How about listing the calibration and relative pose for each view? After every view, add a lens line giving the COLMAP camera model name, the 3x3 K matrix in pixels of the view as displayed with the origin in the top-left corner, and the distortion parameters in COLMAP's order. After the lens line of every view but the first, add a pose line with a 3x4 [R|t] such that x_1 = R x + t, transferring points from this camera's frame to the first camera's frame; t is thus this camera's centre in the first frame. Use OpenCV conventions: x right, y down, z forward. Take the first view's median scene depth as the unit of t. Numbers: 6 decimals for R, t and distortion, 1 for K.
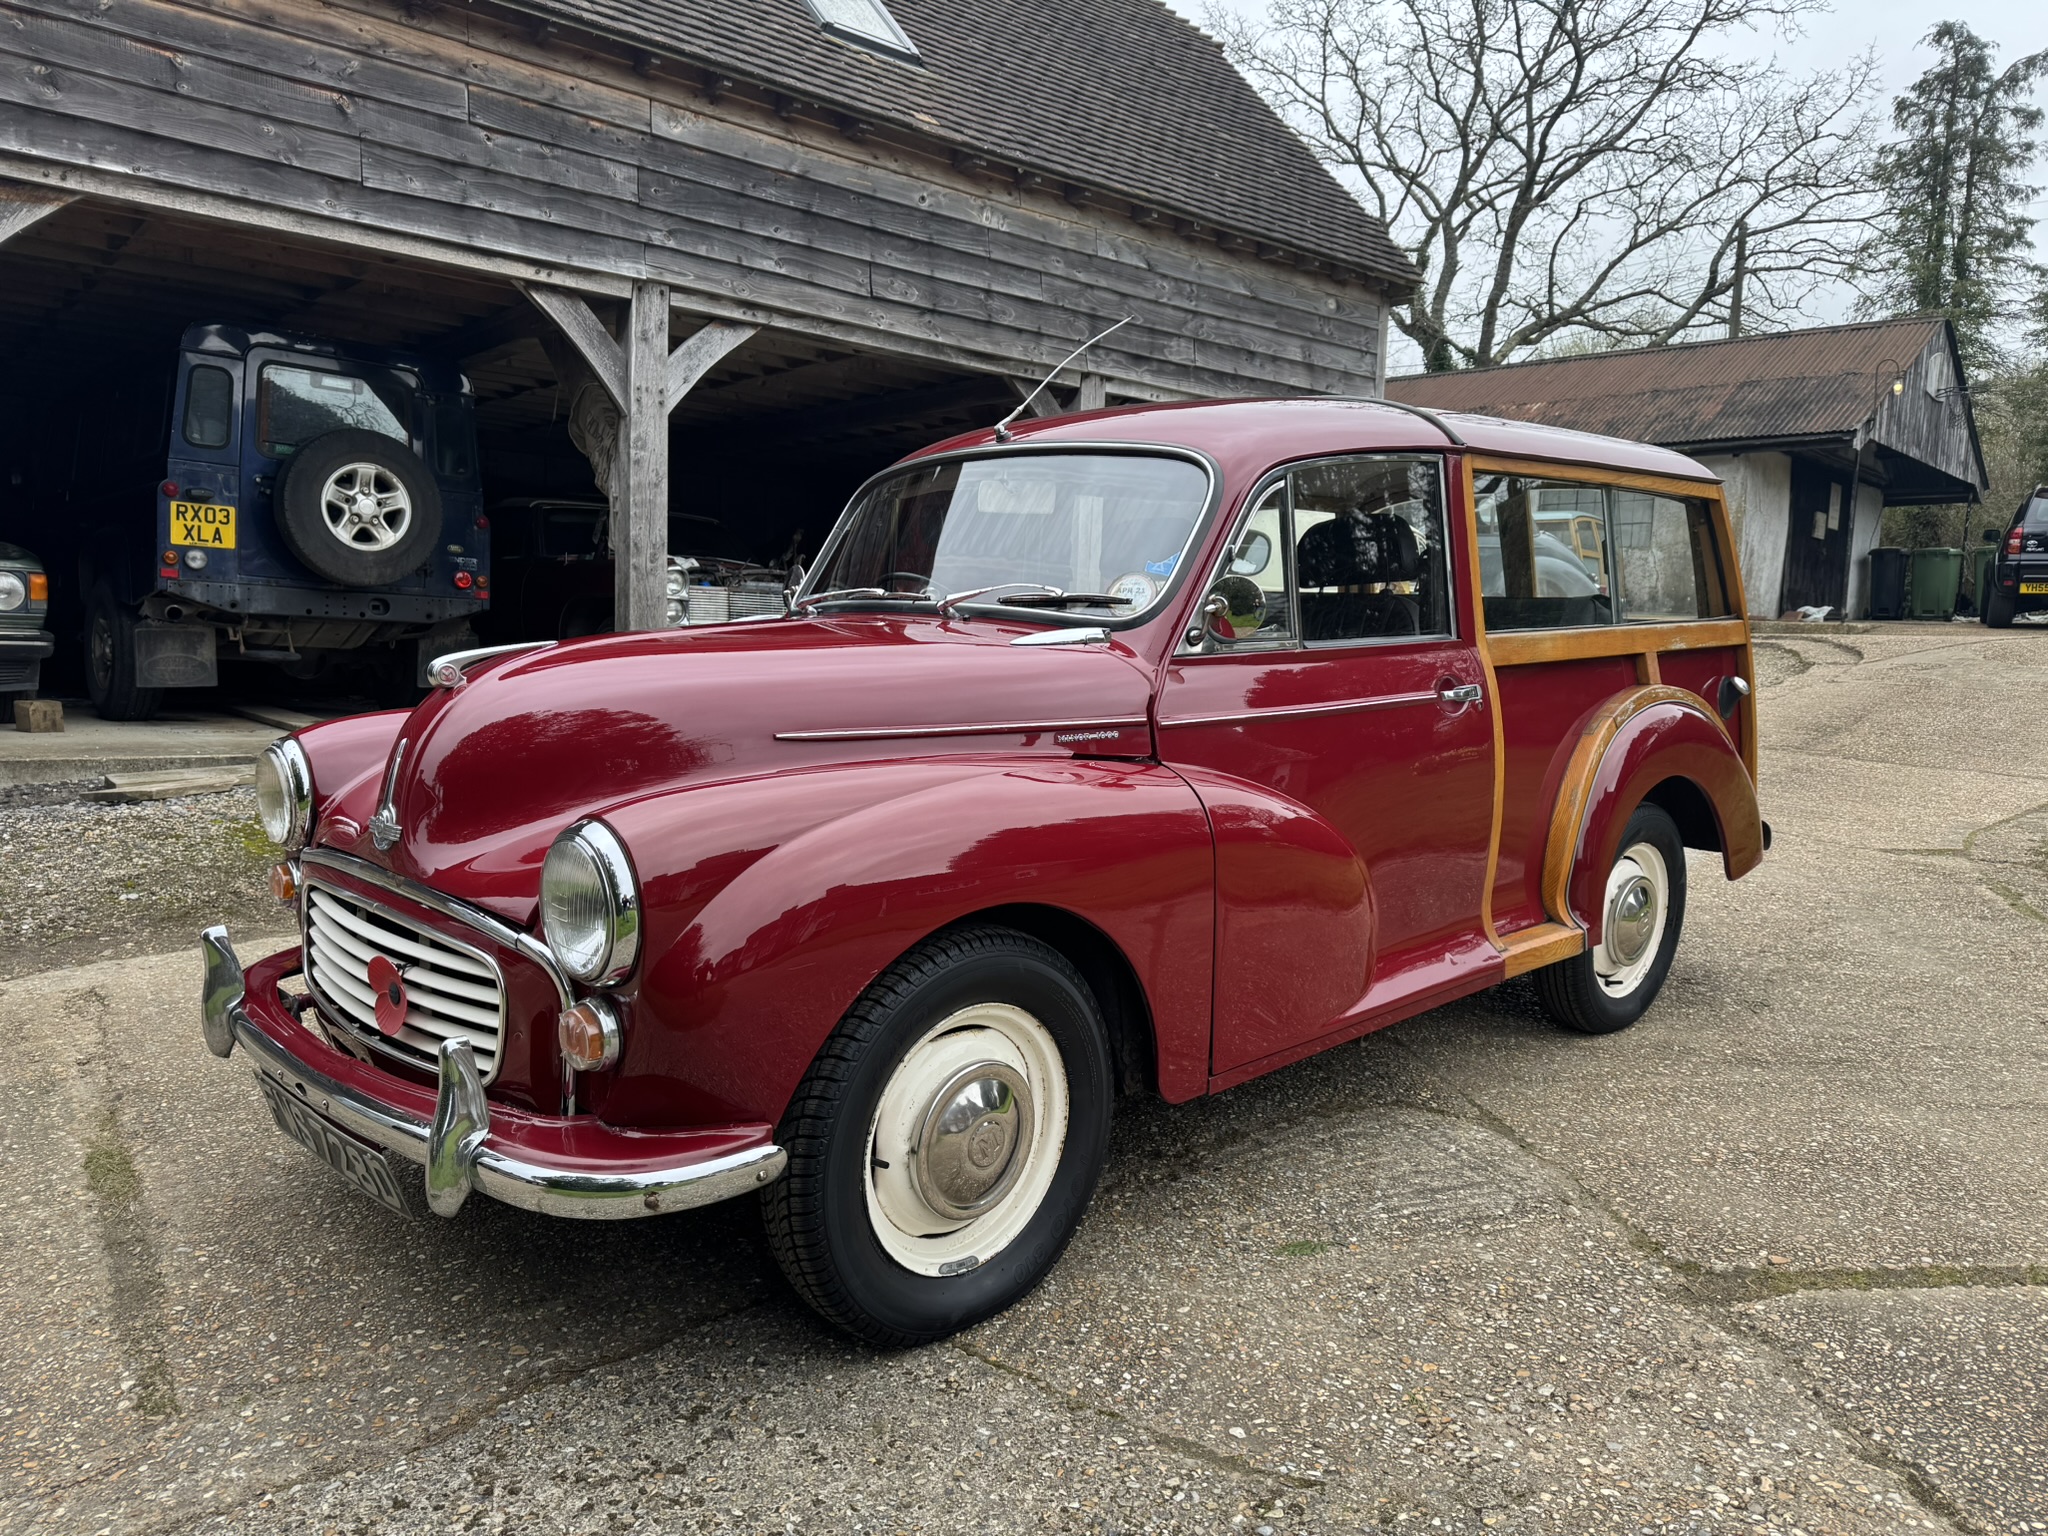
lens RADIAL K [[1429.6, 0, 1026.2], [0, 1429.6, 767.0], [0, 0, 1]] dist [0.007893, -0.002287]
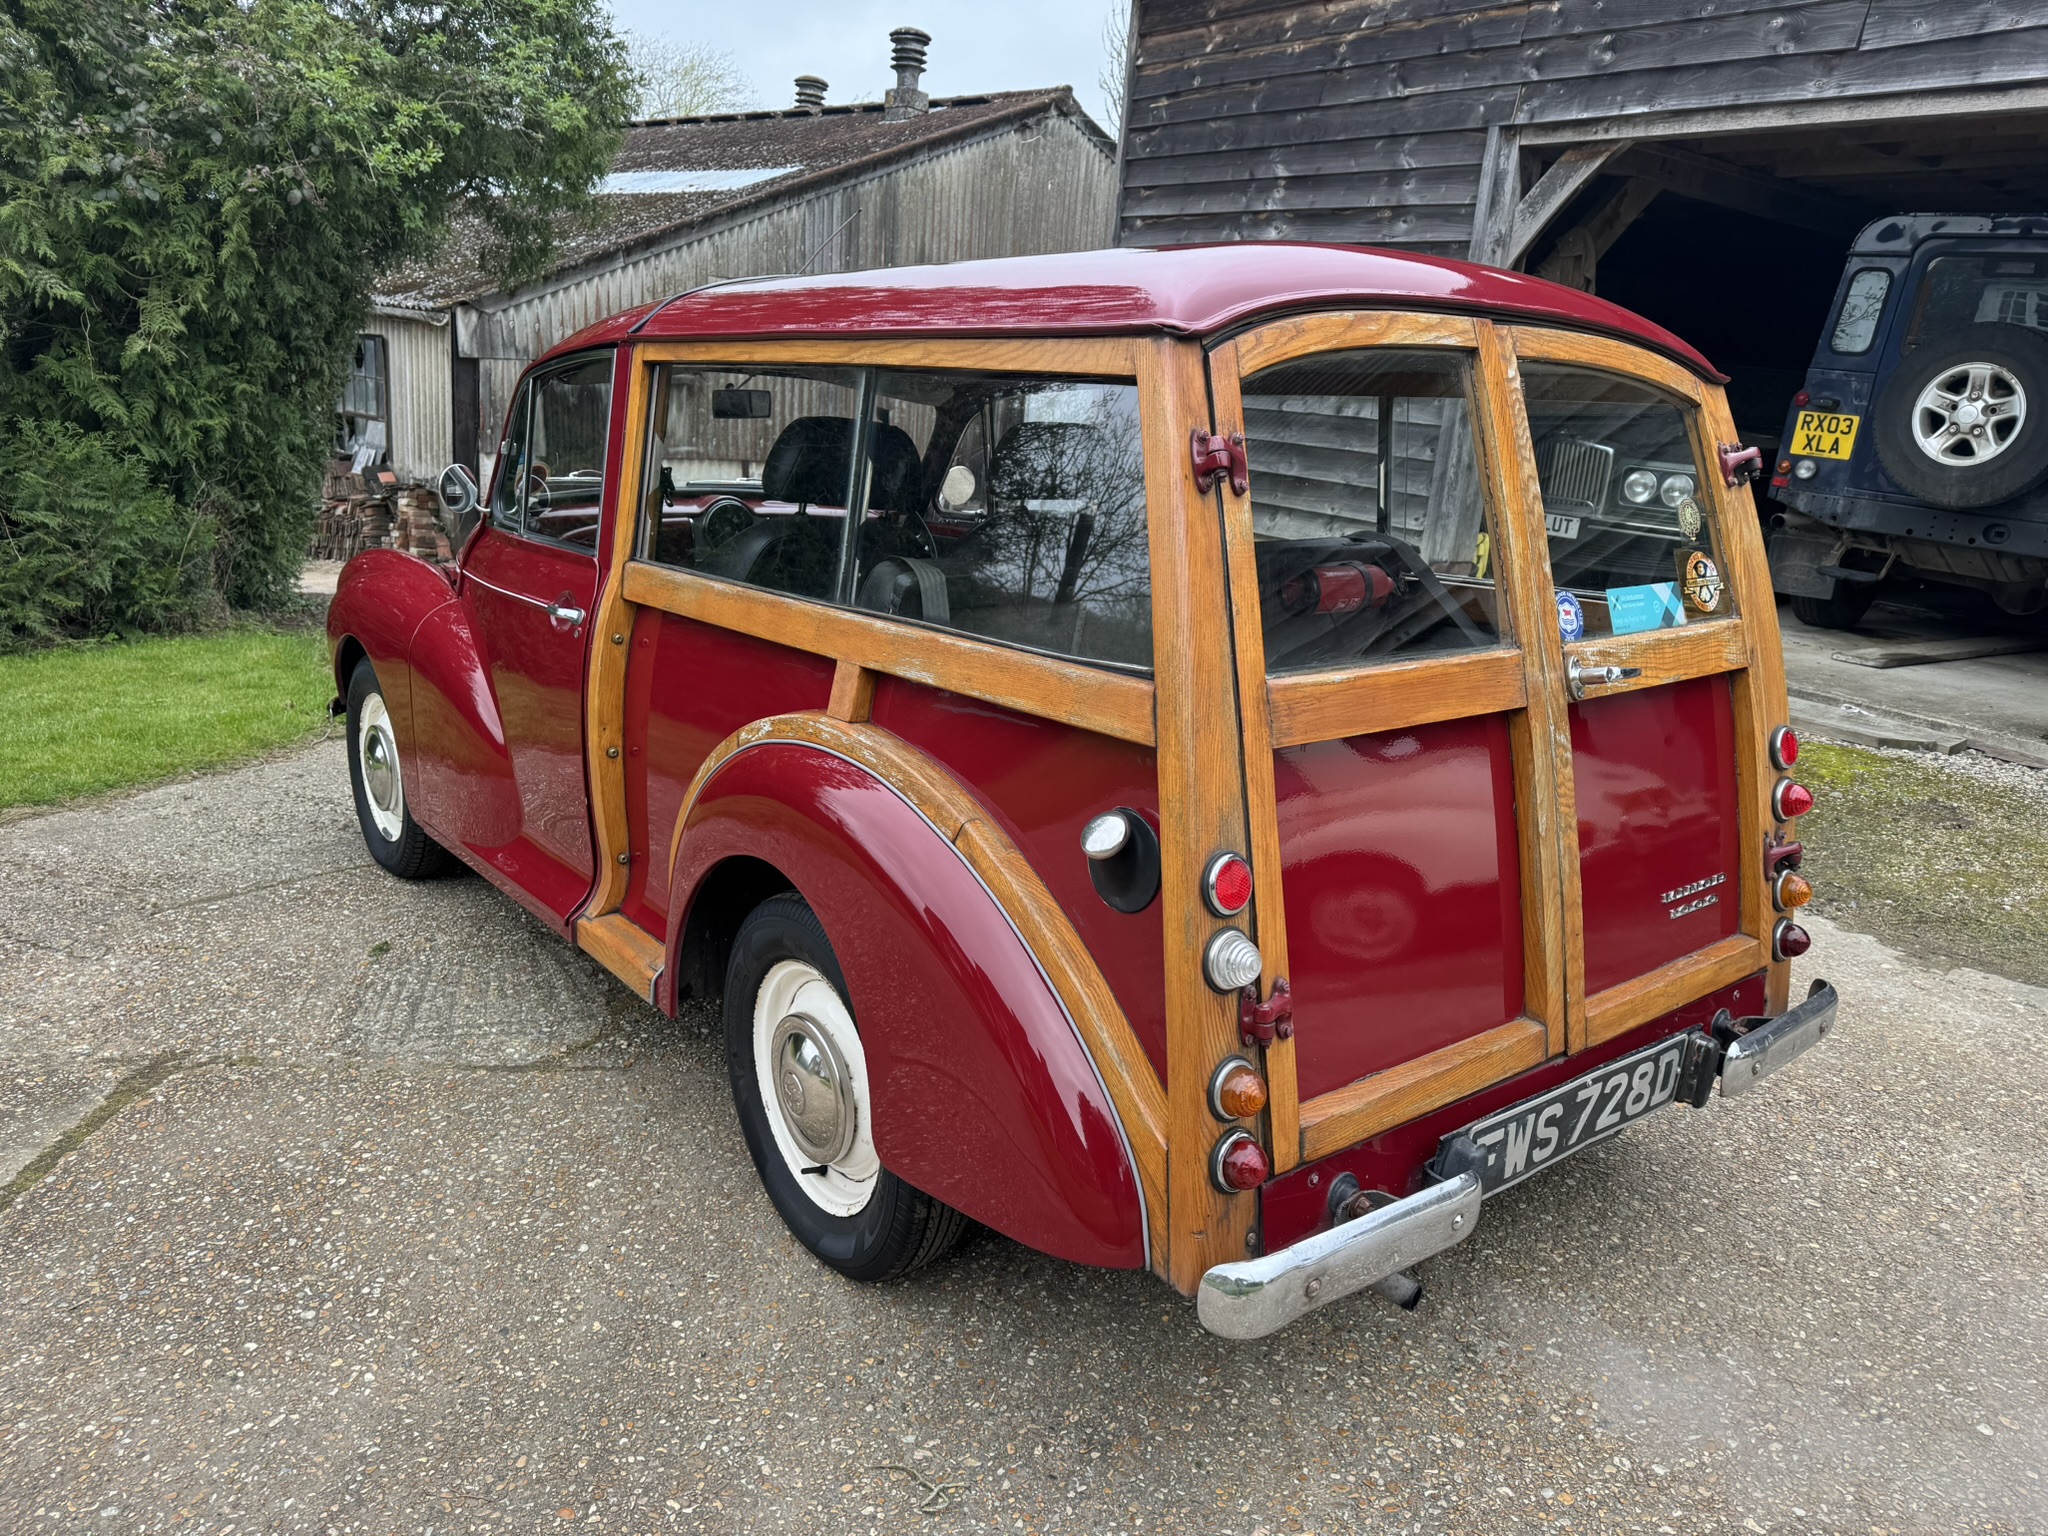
lens RADIAL K [[1429.6, 0, 1025.4], [0, 1429.6, 766.8], [0, 0, 1]] dist [0.007893, -0.002287]
pose [[-0.058412, 0.230773, -0.971253, 0.474560], [-0.171983, 0.956041, 0.237502, -0.089648], [0.983367, 0.180911, -0.016155, 0.513100]]
